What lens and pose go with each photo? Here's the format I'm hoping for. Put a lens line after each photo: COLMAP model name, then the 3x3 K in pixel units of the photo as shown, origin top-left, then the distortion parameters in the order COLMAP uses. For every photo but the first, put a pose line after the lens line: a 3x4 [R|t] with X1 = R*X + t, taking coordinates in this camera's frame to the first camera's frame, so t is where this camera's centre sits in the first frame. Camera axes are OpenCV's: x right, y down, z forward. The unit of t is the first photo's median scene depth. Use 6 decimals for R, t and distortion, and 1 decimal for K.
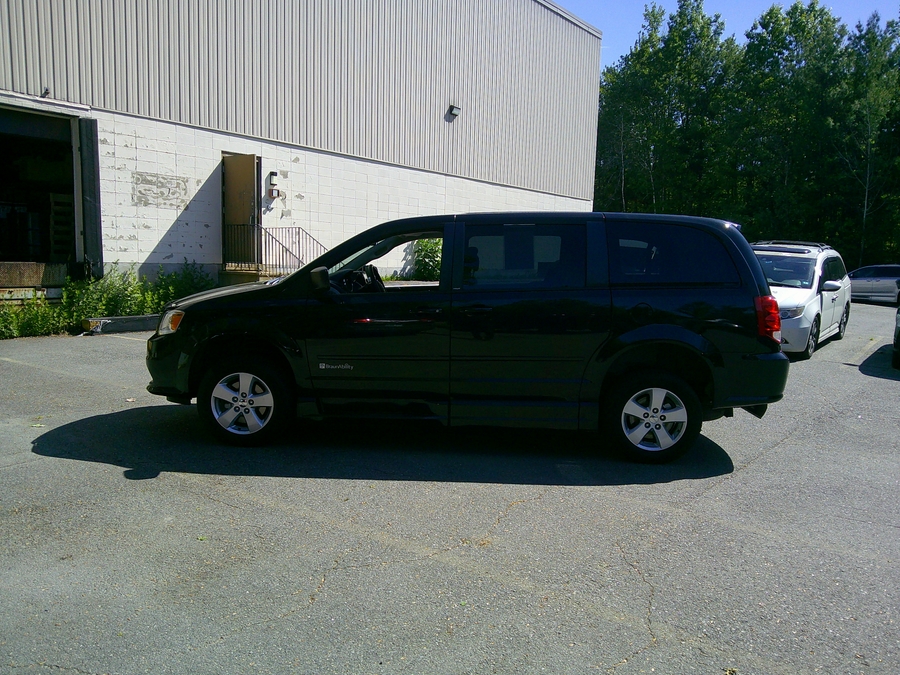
lens RADIAL K [[727.7, 0, 447.8], [0, 727.7, 342.8], [0, 0, 1]] dist [-0.003746, -0.011086]
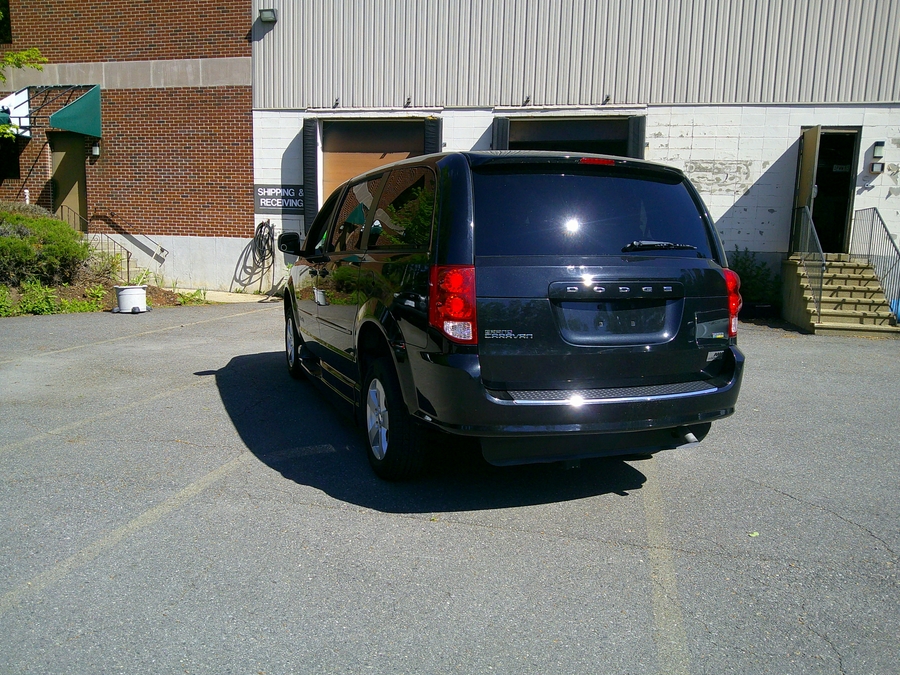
lens RADIAL K [[725.9, 0, 449.0], [0, 725.9, 346.5], [0, 0, 1]] dist [-0.006329, -0.018149]
pose [[0.421077, 0.116654, -0.899492, 0.366749], [-0.116818, 0.990411, 0.073759, -0.011983], [0.899471, 0.074018, 0.430667, 0.272153]]
